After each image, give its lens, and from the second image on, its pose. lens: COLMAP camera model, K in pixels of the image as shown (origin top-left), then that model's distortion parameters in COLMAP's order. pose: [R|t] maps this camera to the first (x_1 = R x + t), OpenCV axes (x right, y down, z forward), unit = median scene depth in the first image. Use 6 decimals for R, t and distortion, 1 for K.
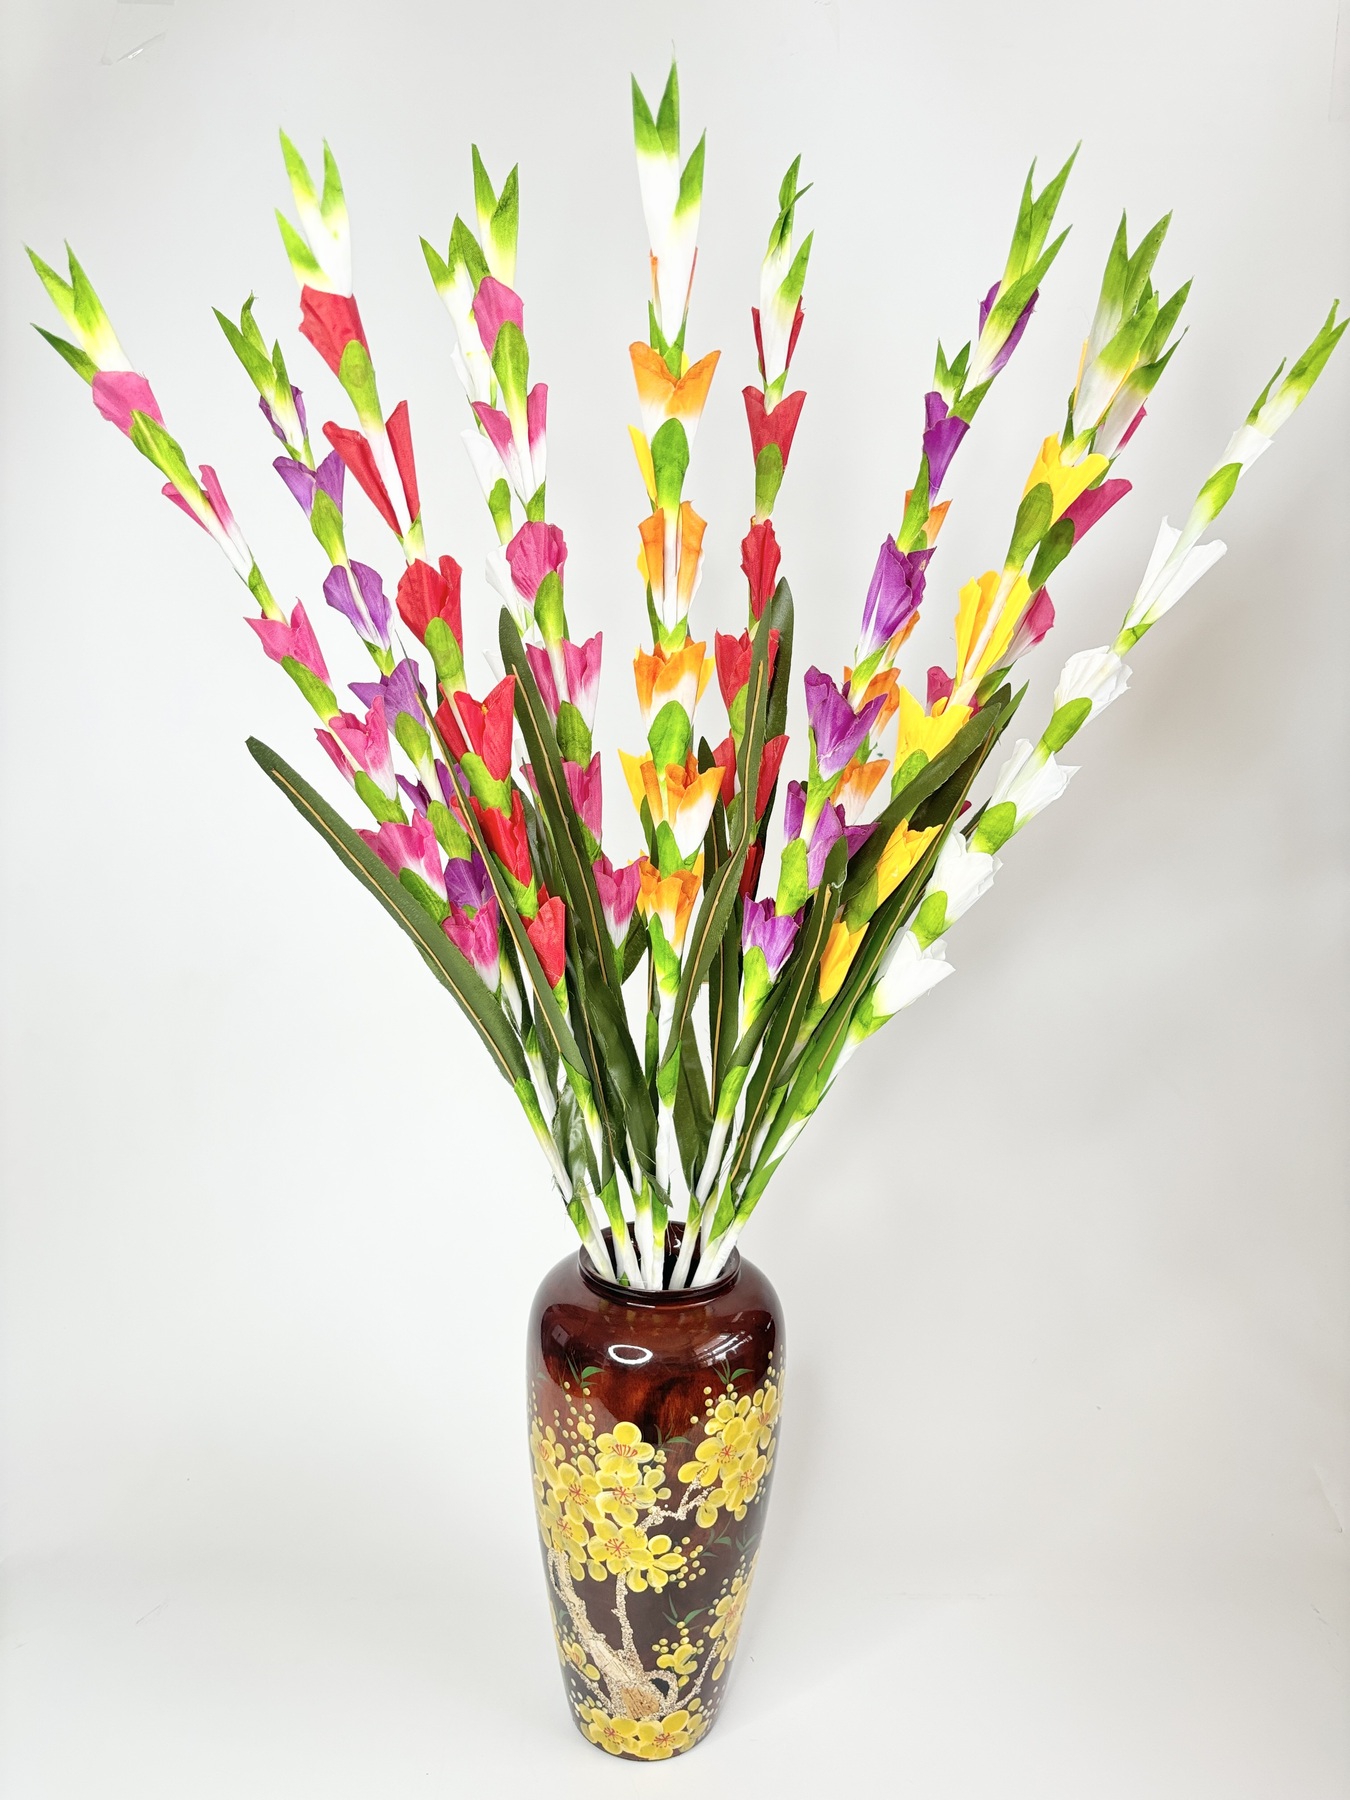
lens RADIAL K [[1388.5, 0, 669.3], [0, 1388.5, 918.2], [0, 0, 1]] dist [0.013593, -0.018005]
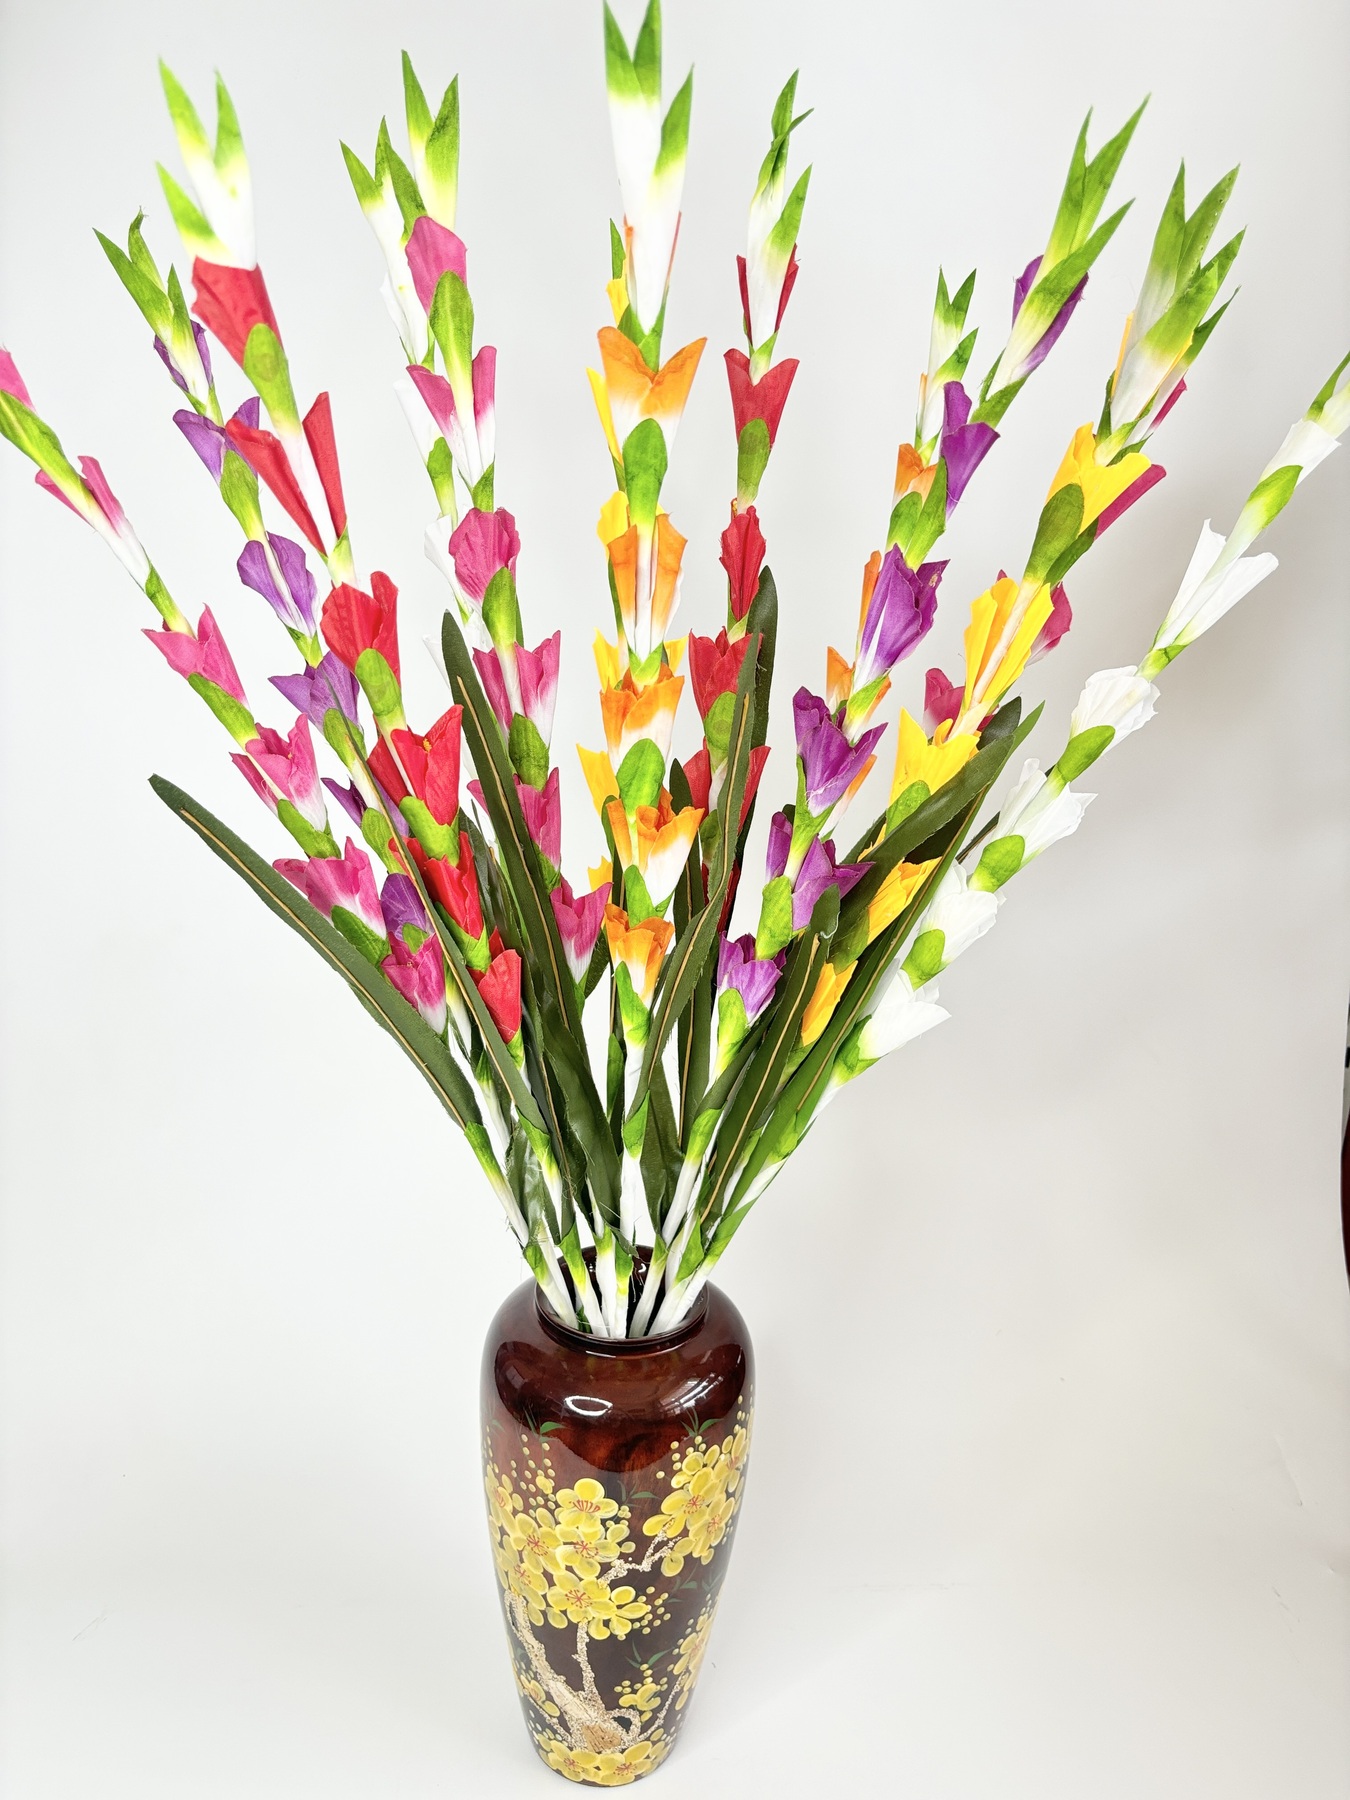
lens RADIAL K [[1388.5, 0, 667.6], [0, 1388.5, 915.7], [0, 0, 1]] dist [0.013593, -0.018005]
pose [[0.999151, 0.000069, 0.041190, -0.017513], [-0.004520, 0.994142, 0.107986, -0.129095], [-0.040941, -0.108081, 0.993299, 0.114417]]
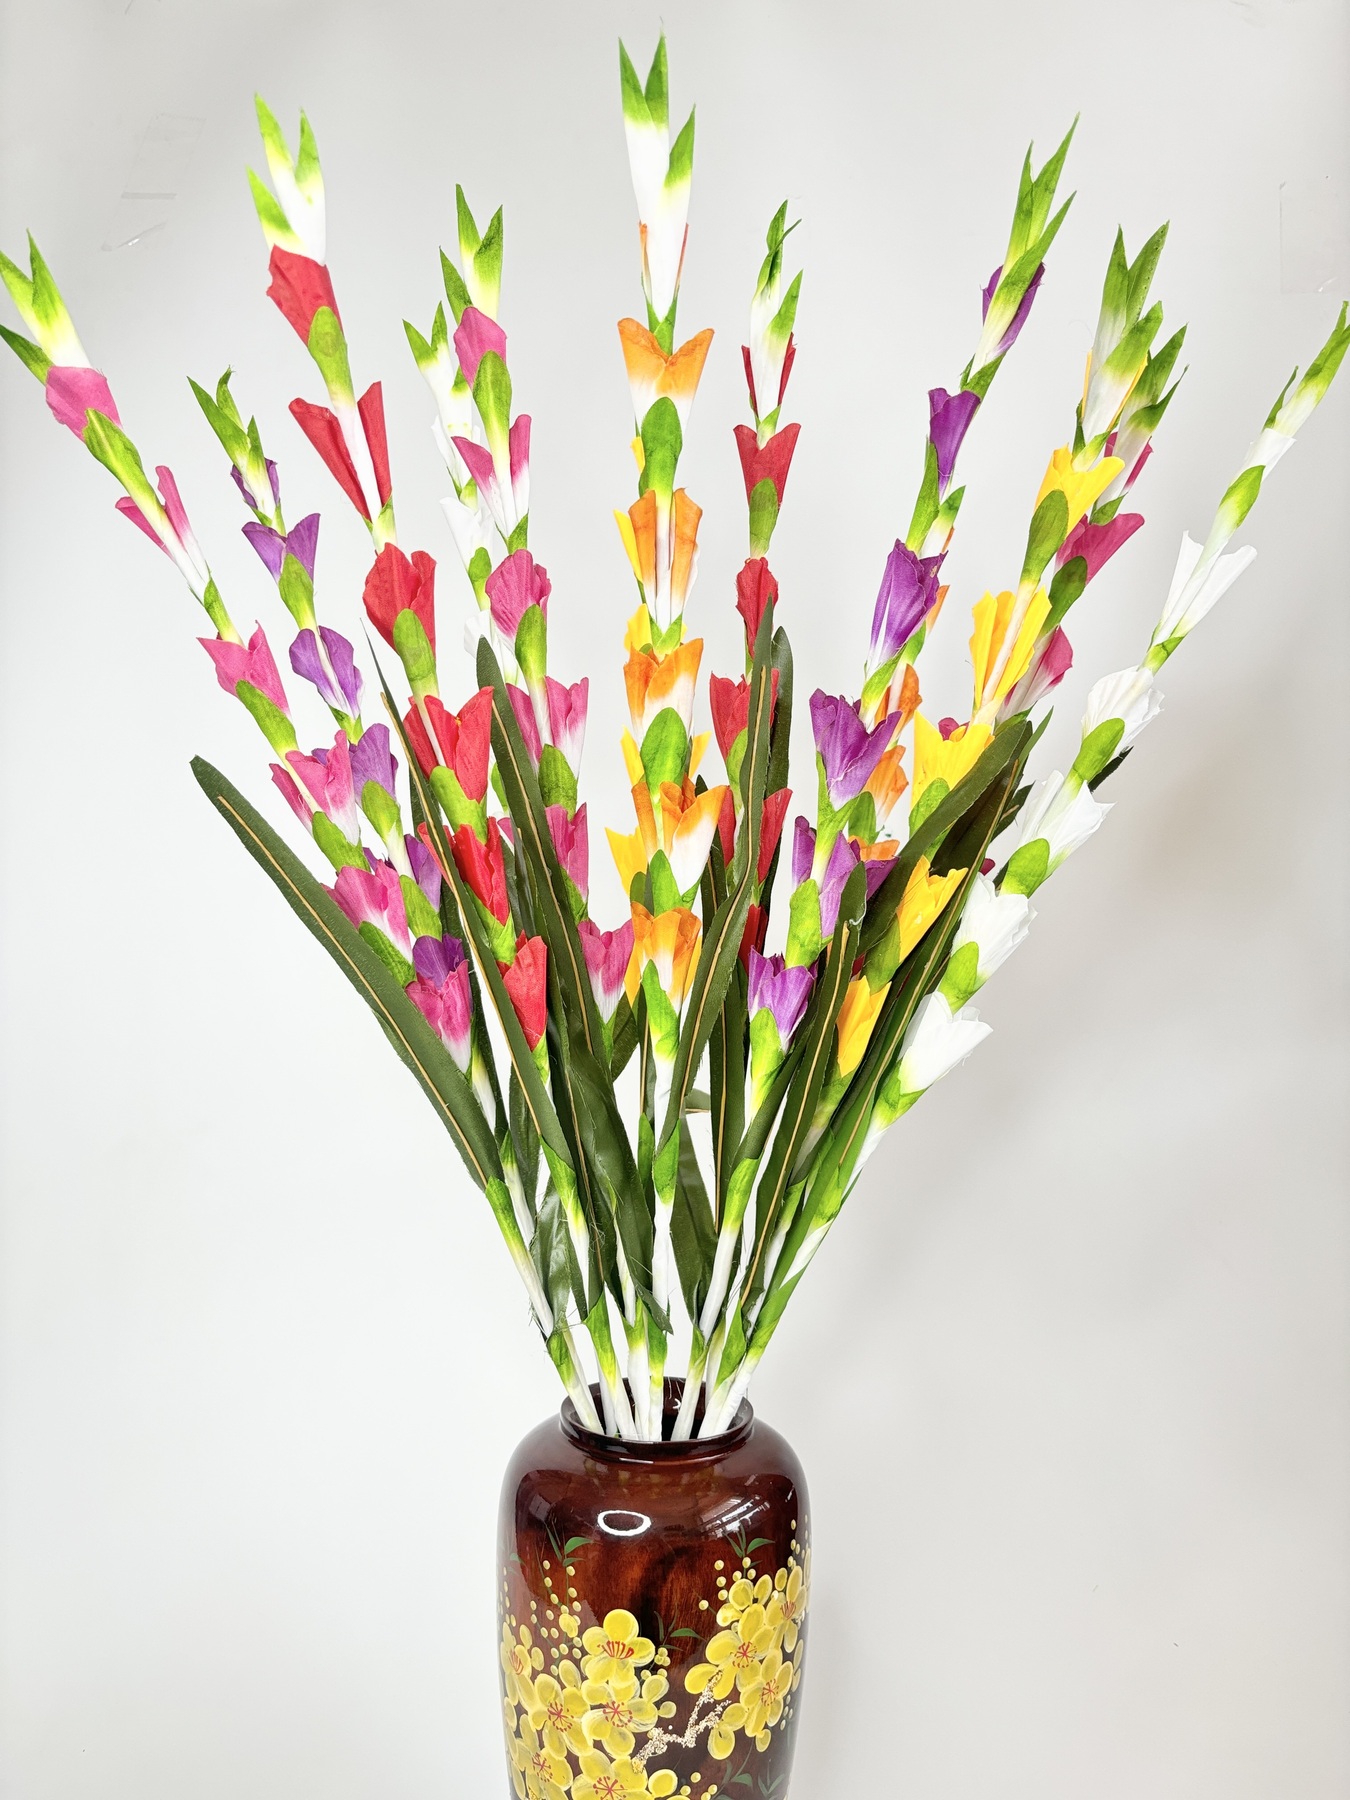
lens RADIAL K [[1388.5, 0, 671.9], [0, 1388.5, 904.6], [0, 0, 1]] dist [0.013593, -0.018005]
pose [[0.999778, -0.011626, 0.017580, -0.010984], [0.015162, 0.976102, -0.216784, 0.151051], [-0.014640, 0.217002, 0.976061, 0.134202]]
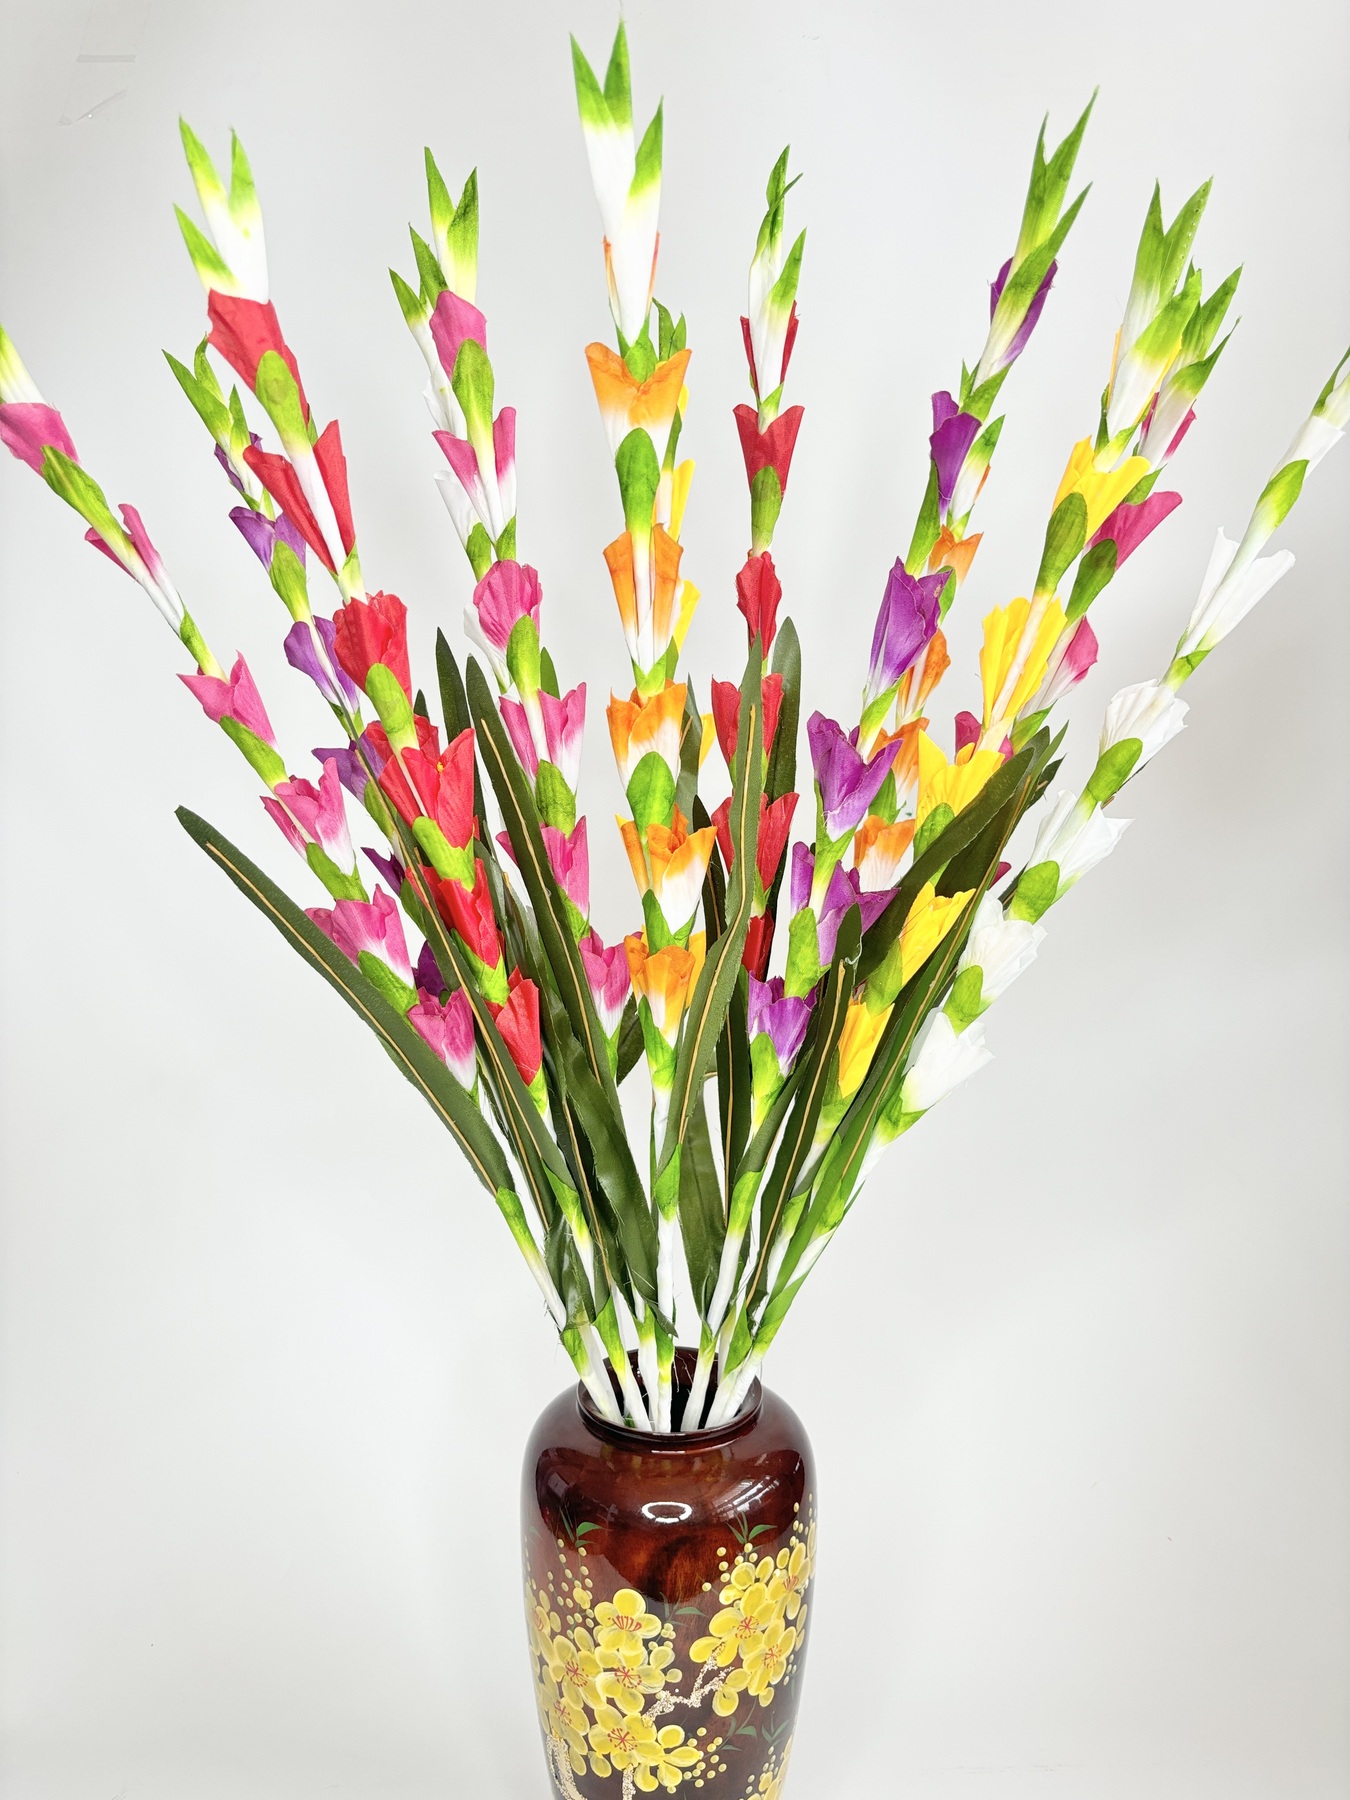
lens RADIAL K [[1388.5, 0, 665.2], [0, 1388.5, 913.9], [0, 0, 1]] dist [0.013593, -0.018005]
pose [[0.998288, -0.019706, -0.055076, 0.052184], [0.016167, 0.997820, -0.063980, 0.000675], [0.056217, 0.062980, 0.996430, 0.128292]]
